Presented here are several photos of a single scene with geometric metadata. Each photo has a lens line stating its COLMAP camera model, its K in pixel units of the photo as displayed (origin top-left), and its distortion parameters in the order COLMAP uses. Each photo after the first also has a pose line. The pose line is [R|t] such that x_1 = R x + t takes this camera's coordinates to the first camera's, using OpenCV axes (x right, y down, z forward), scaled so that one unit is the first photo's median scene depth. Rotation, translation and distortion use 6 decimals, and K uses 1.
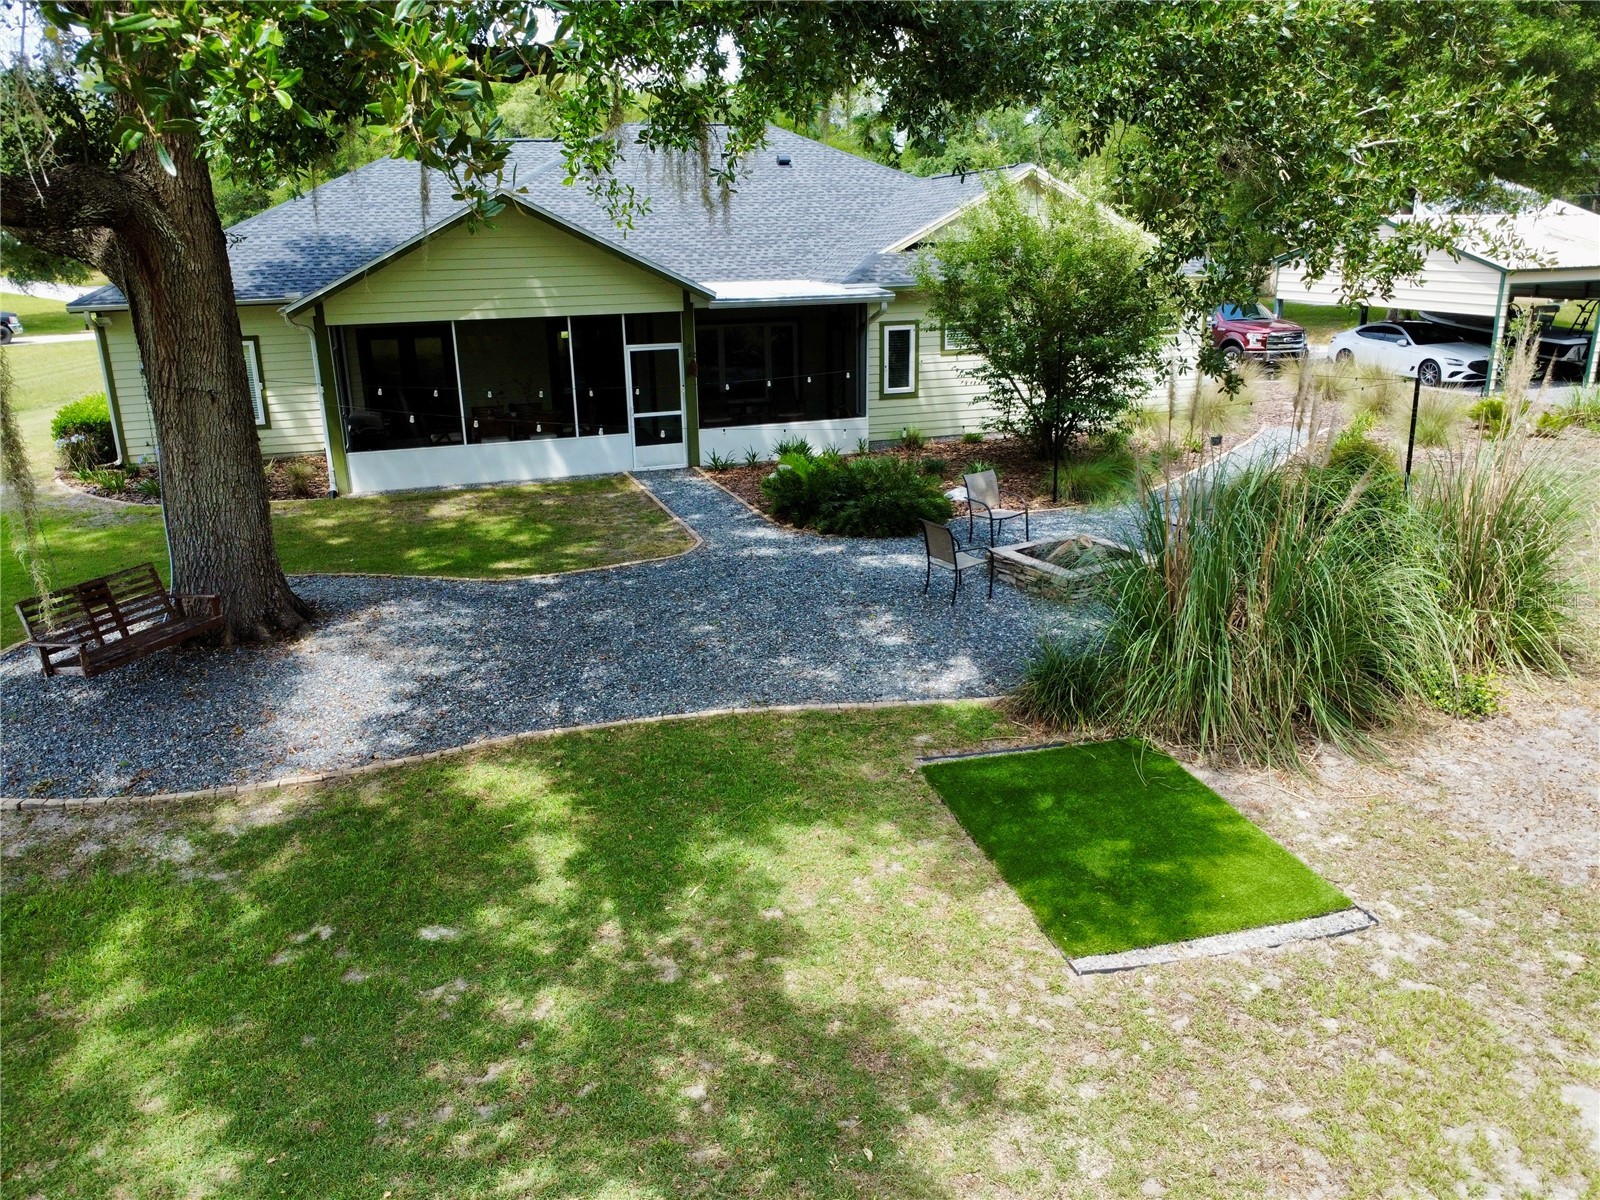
lens RADIAL K [[1160.9, 0, 797.4], [0, 1160.9, 594.8], [0, 0, 1]] dist [-0.029755, -0.005718]
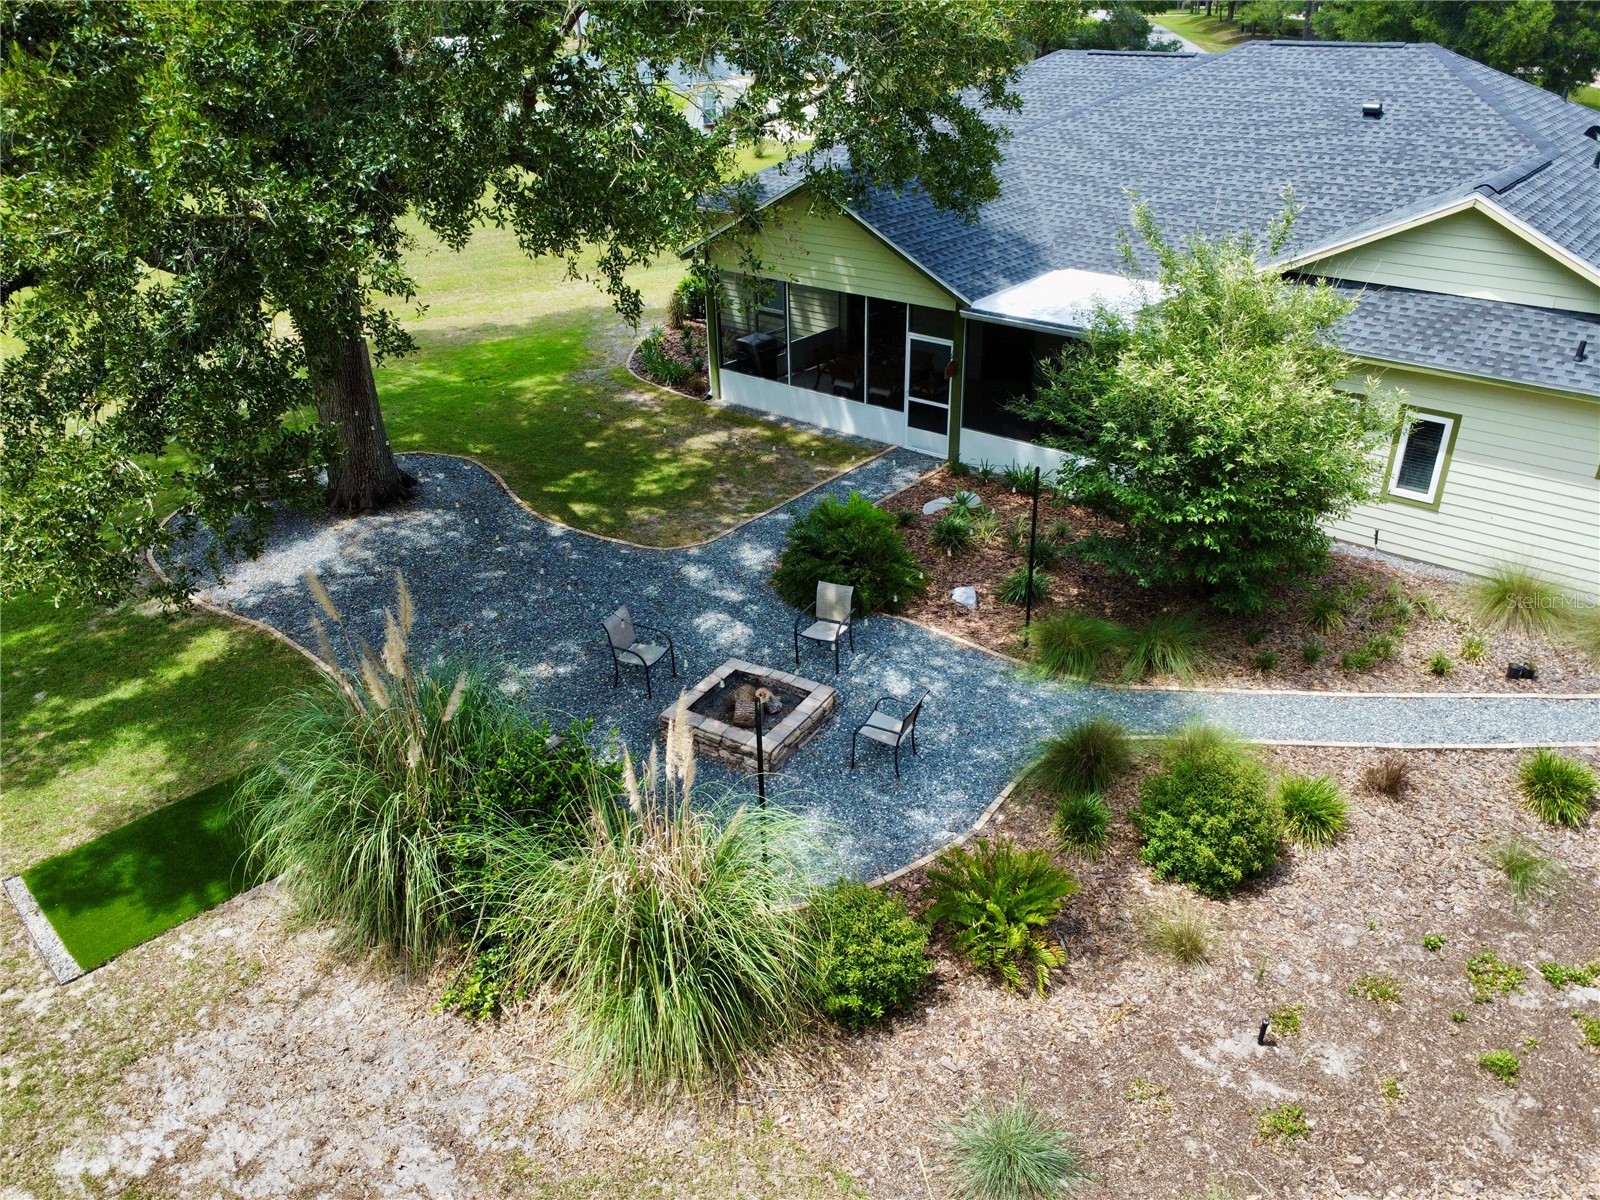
lens RADIAL K [[1160.9, 0, 797.4], [0, 1160.9, 594.8], [0, 0, 1]] dist [-0.029755, -0.005718]
pose [[0.545548, 0.401227, -0.735795, 0.666825], [-0.247264, 0.915930, 0.316123, -0.307466], [0.800773, 0.009475, 0.598892, 0.302502]]
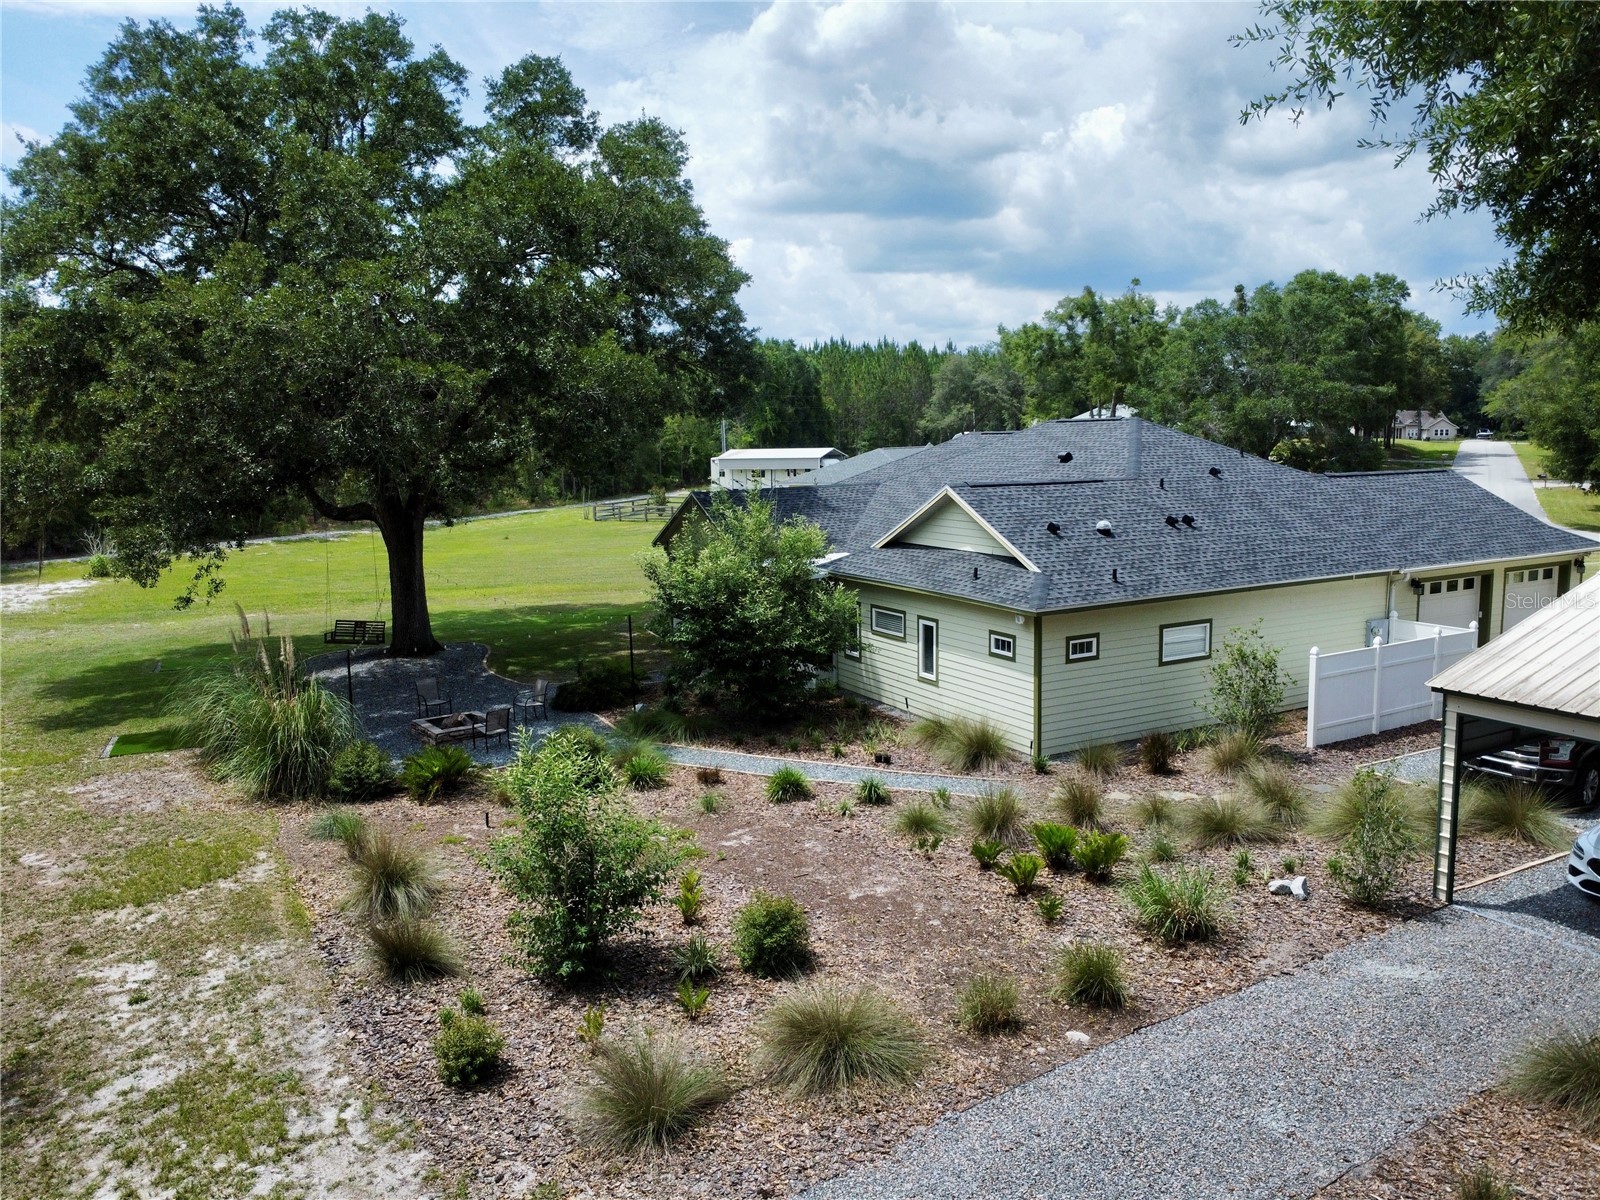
lens RADIAL K [[1160.9, 0, 797.4], [0, 1160.9, 594.8], [0, 0, 1]] dist [-0.029755, -0.005718]
pose [[0.179347, 0.143592, -0.973250, 1.497402], [-0.276947, 0.956651, 0.090108, -0.382920], [0.943999, 0.253378, 0.211340, 0.754781]]
